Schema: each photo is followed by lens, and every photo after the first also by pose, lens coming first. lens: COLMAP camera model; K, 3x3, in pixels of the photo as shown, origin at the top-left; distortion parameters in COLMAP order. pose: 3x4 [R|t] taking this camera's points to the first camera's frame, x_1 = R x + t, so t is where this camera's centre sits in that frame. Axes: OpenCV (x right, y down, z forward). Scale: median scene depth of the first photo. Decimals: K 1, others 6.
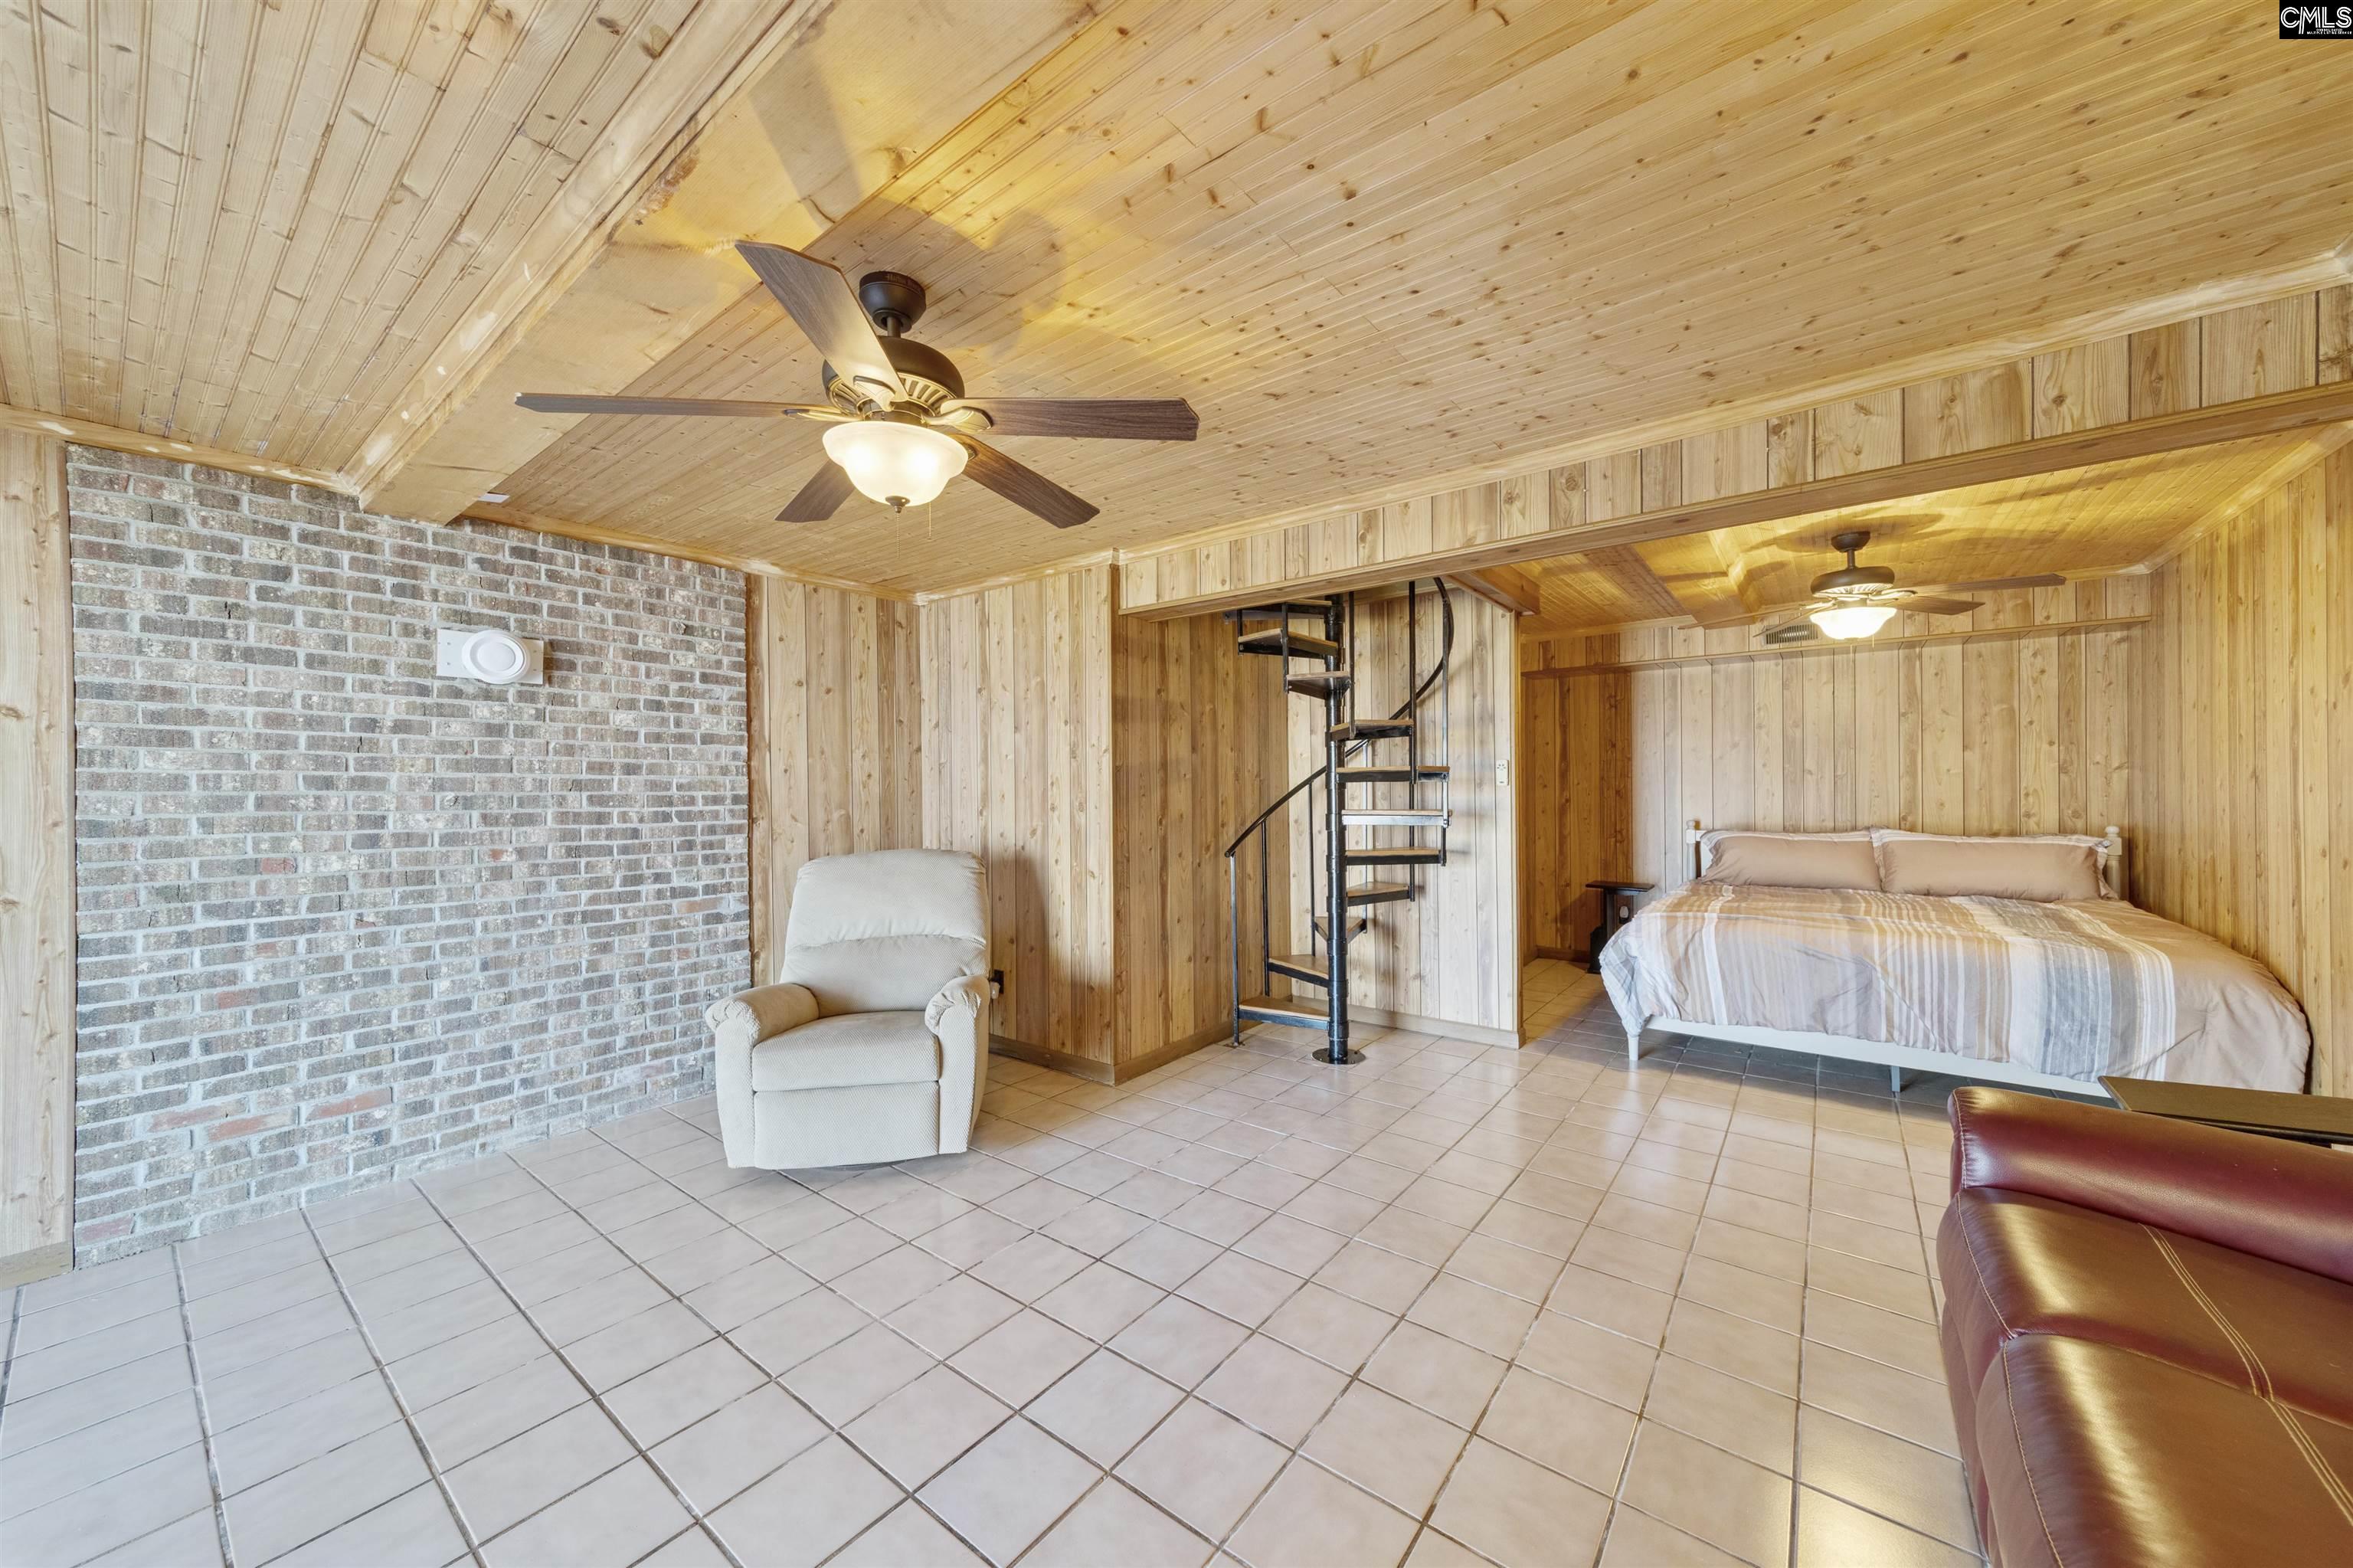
lens RADIAL K [[832.2, 0, 1175.3], [0, 832.2, 793.5], [0, 0, 1]] dist [0.000753, -0.000089]
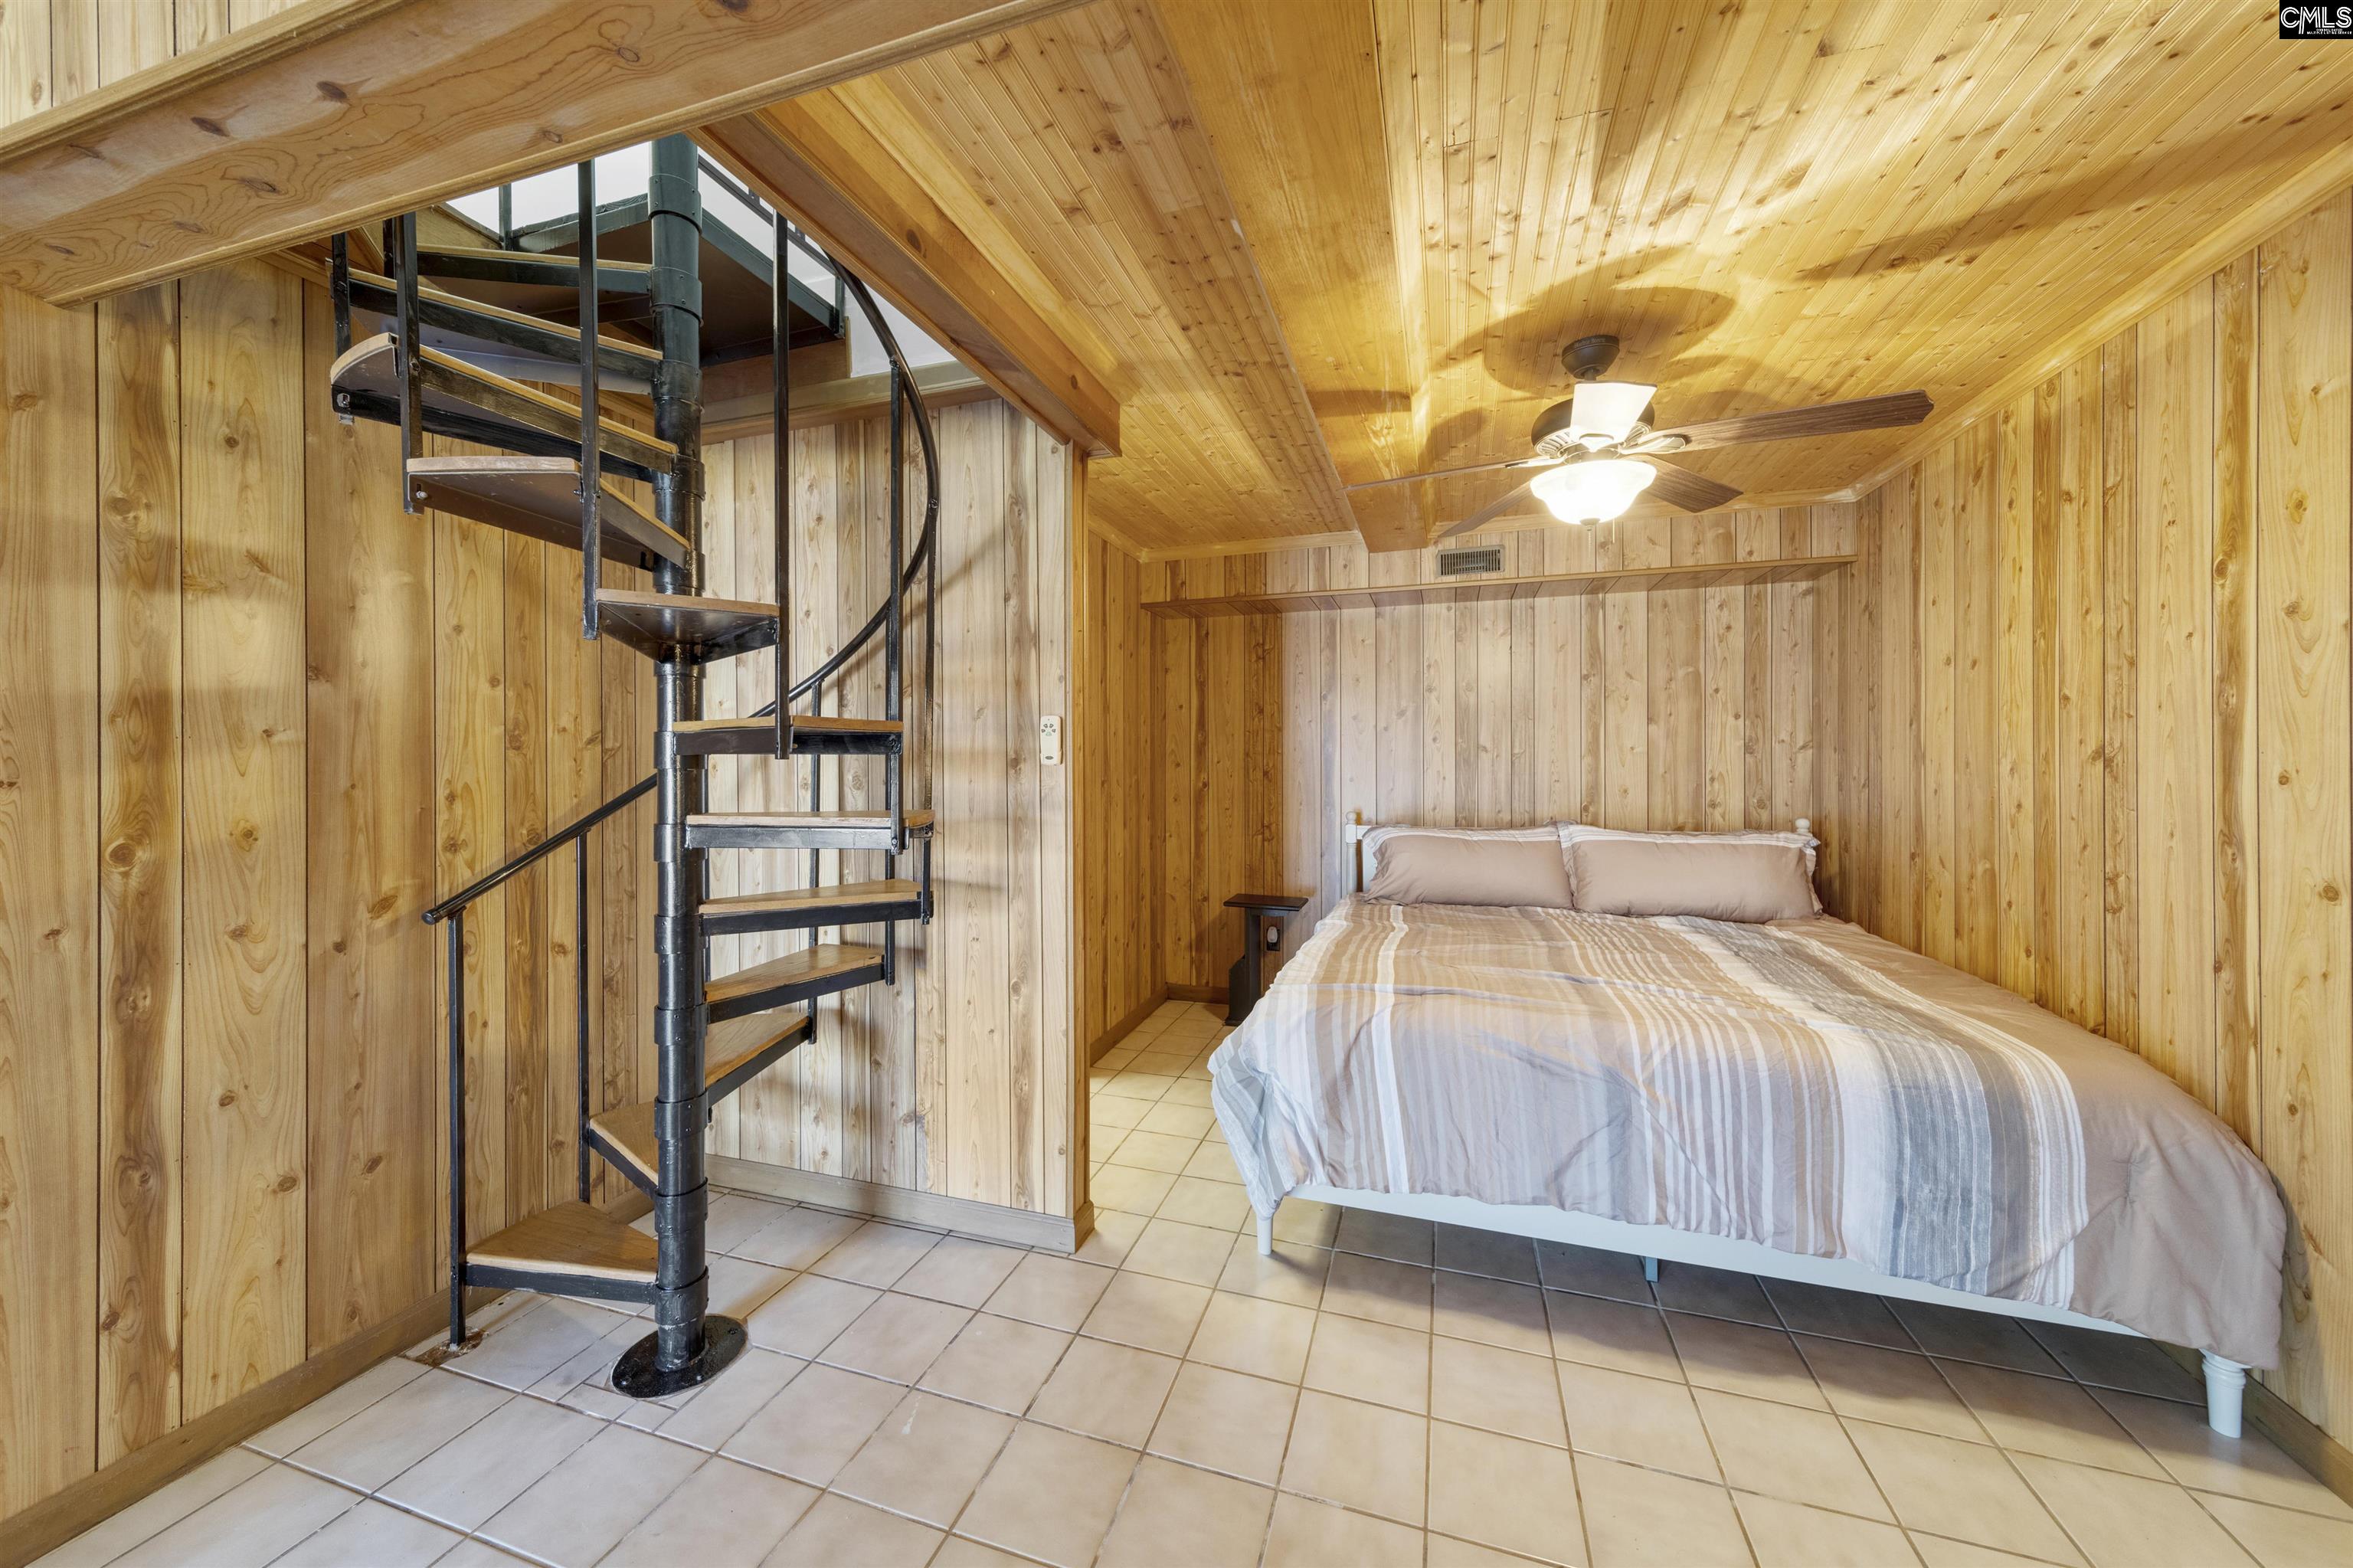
lens RADIAL K [[849.9, 0, 1164.8], [0, 849.9, 769.7], [0, 0, 1]] dist [-0.000104, 0.000009]
pose [[0.941891, 0.004531, 0.335888, 0.259282], [-0.004344, 0.999990, -0.001308, -0.004967], [-0.335890, -0.000227, 0.941901, 0.426364]]
